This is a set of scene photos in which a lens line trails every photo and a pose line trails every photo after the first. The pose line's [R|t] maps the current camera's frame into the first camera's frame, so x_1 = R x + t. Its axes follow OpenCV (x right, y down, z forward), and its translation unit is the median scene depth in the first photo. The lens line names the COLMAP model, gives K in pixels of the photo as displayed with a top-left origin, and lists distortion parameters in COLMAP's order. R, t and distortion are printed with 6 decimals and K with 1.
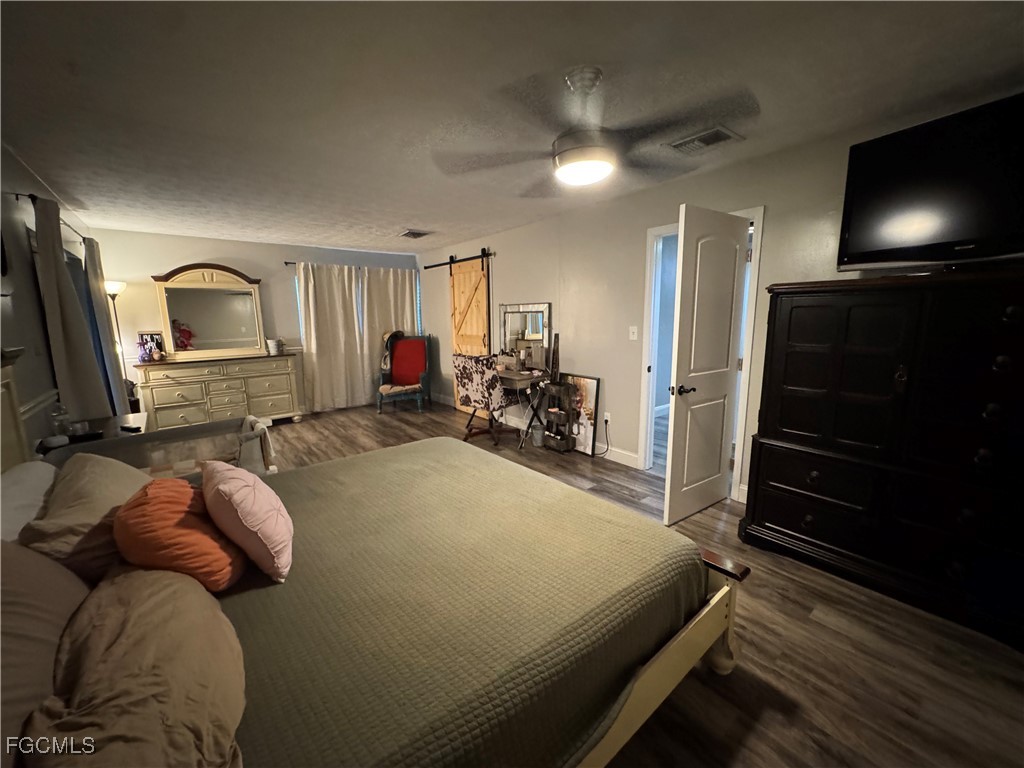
lens RADIAL K [[407.9, 0, 512.0], [0, 407.9, 384.0], [0, 0, 1]] dist [-0.001061, -0.000502]
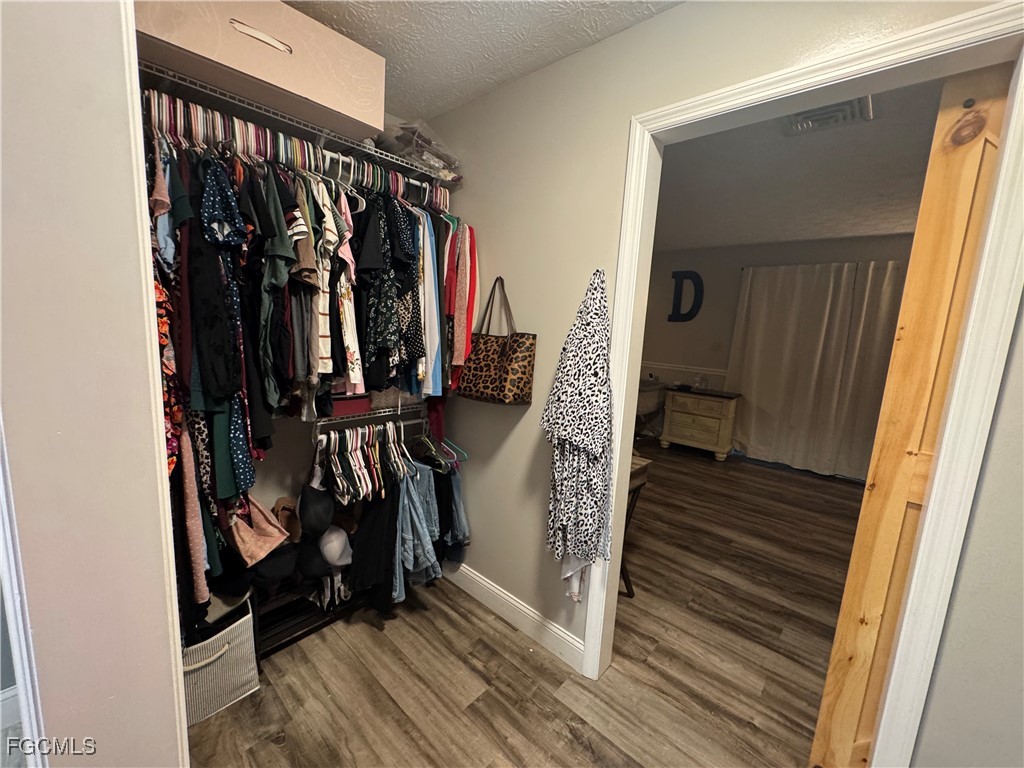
lens RADIAL K [[407.9, 0, 512.0], [0, 407.9, 384.0], [0, 0, 1]] dist [-0.001061, -0.000502]
pose [[-0.985114, -0.011653, -0.171507, 0.099936], [-0.065986, 0.946903, 0.314676, -0.258062], [0.158734, 0.321308, -0.933576, 1.490452]]
